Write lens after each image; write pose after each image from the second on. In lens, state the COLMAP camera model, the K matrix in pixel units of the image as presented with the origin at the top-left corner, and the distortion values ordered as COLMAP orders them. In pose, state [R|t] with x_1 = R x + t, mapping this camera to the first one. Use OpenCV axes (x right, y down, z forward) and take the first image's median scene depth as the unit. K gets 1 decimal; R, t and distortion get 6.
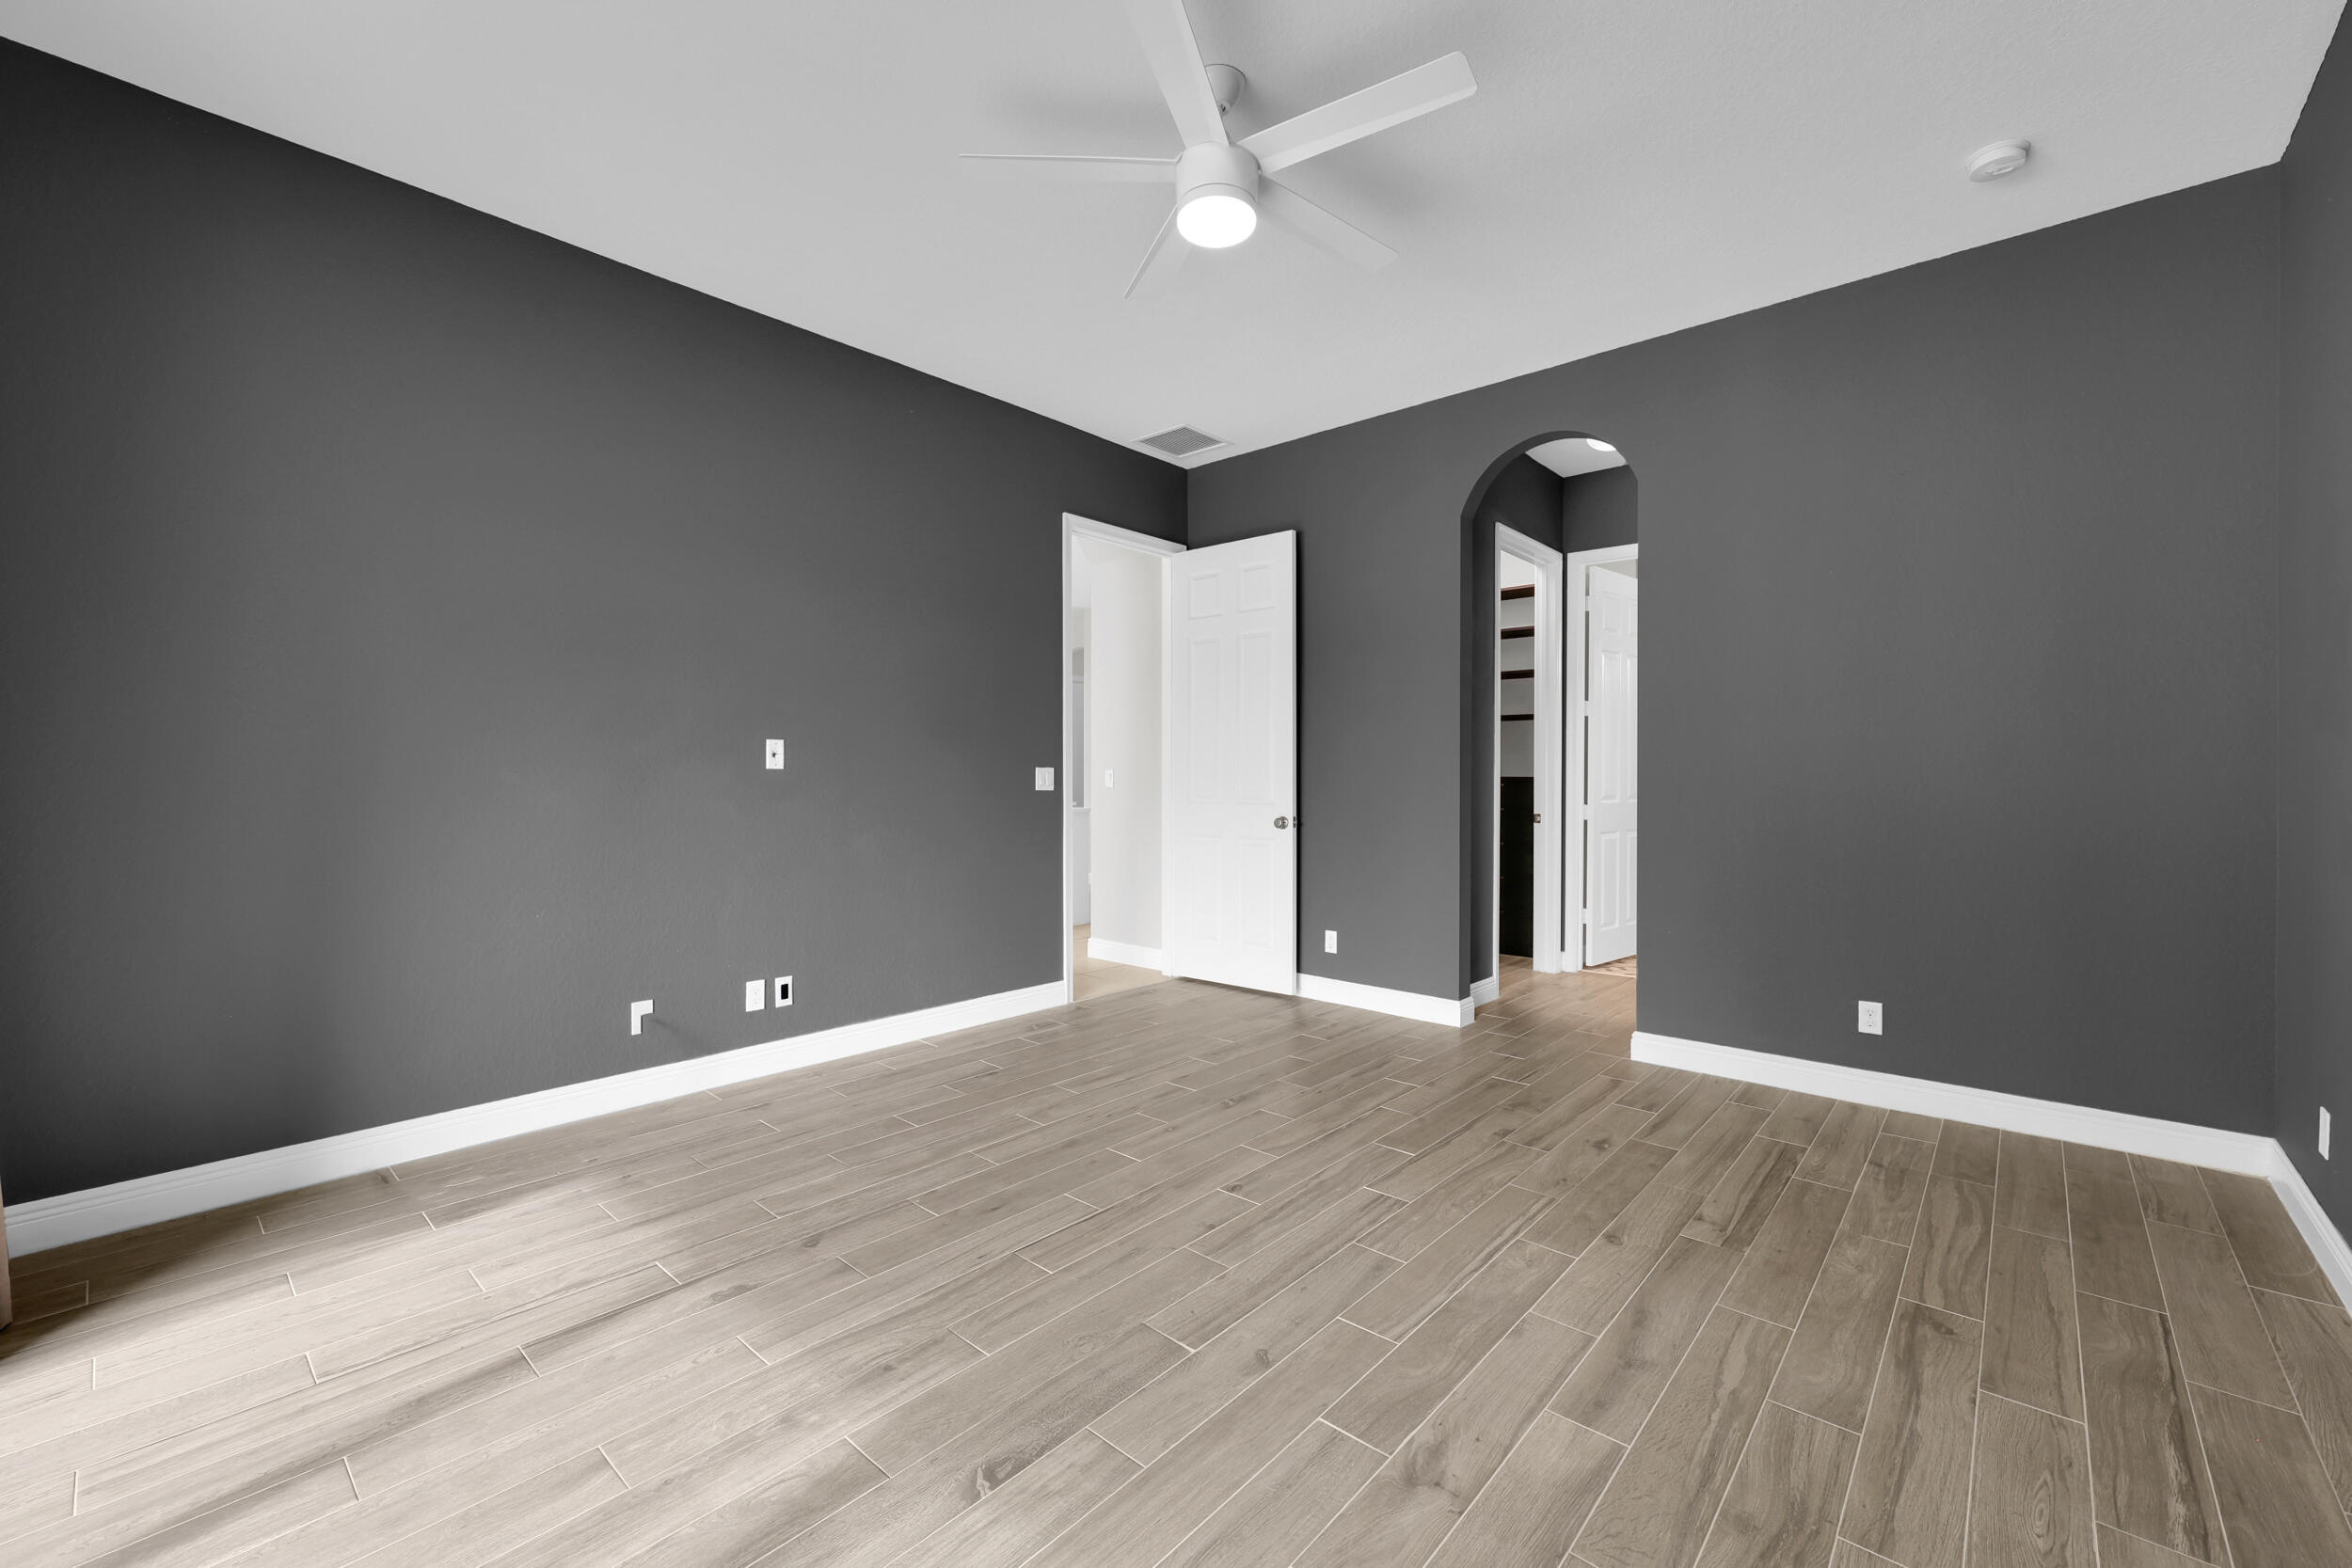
lens RADIAL K [[958.4, 0, 1186.6], [0, 958.4, 789.6], [0, 0, 1]] dist [0.000125, -0.000062]
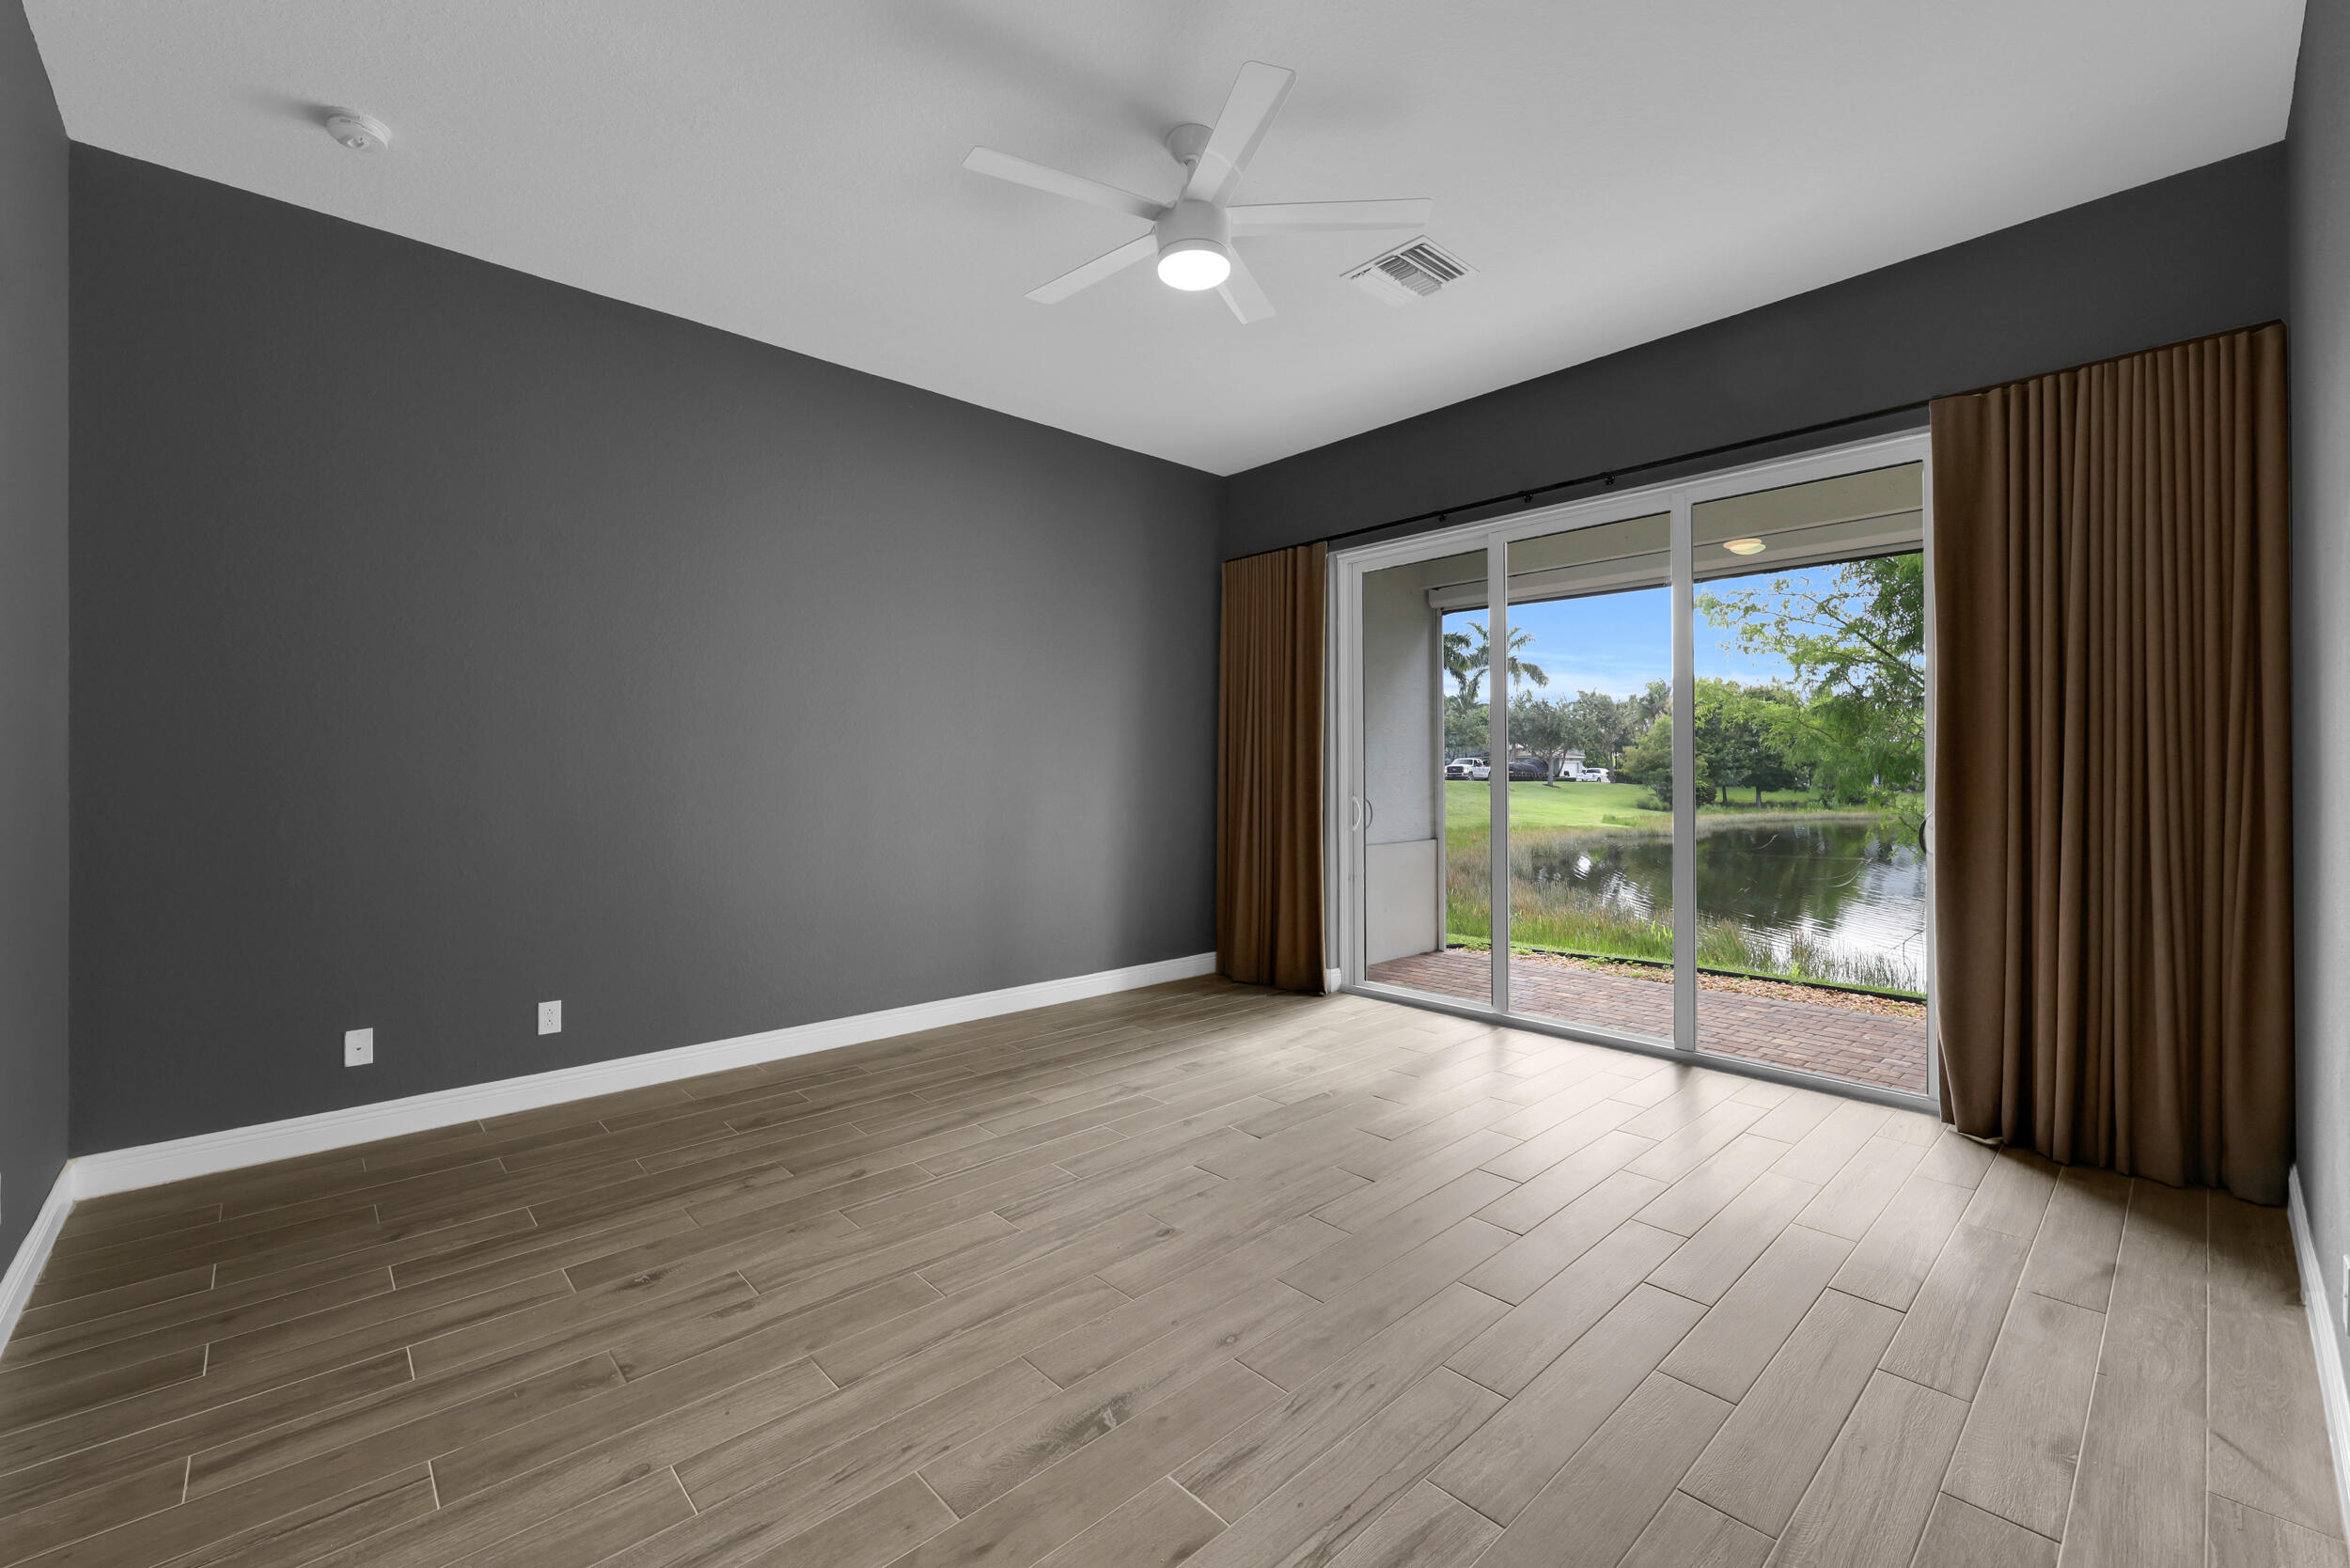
lens RADIAL K [[957.7, 0, 1178.3], [0, 957.7, 775.0], [0, 0, 1]] dist [0.000125, -0.000062]
pose [[-0.994507, -0.001726, 0.104652, -0.056823], [0.000443, 0.999786, 0.020702, -0.034850], [-0.104665, 0.020635, -0.994293, 1.916376]]
